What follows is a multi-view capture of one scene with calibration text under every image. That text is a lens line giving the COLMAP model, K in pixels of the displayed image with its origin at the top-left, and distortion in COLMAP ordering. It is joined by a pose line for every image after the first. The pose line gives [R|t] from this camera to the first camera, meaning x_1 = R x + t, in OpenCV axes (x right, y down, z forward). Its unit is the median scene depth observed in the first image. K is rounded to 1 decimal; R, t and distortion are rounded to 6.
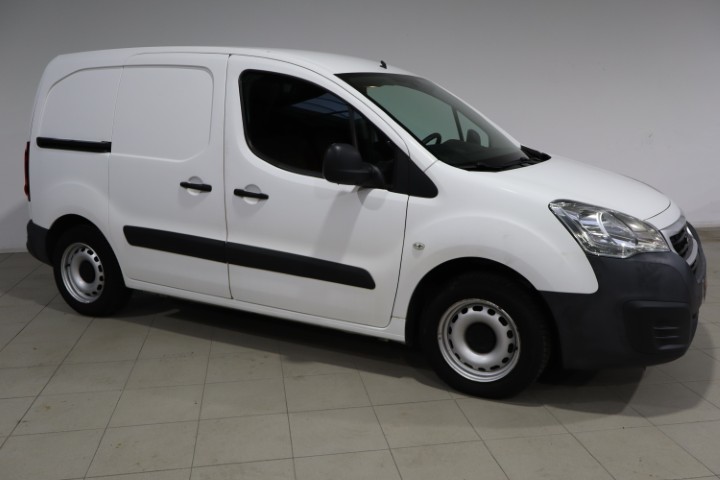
lens RADIAL K [[668.8, 0, 360.0], [0, 668.8, 240.0], [0, 0, 1]] dist [-0.000341, 0.009765]
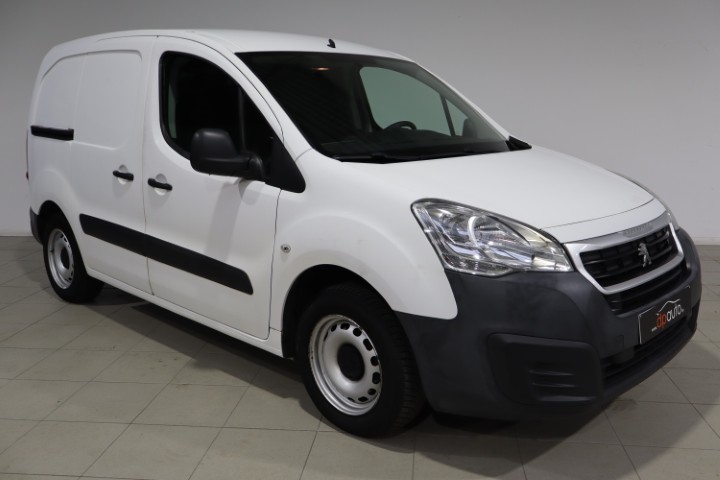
lens RADIAL K [[668.8, 0, 360.0], [0, 668.8, 240.0], [0, 0, 1]] dist [-0.000341, 0.009765]
pose [[0.961231, 0.047317, -0.271653, 0.392231], [-0.046913, 0.998867, 0.007988, -0.012239], [0.271723, 0.005065, 0.962362, 0.189201]]
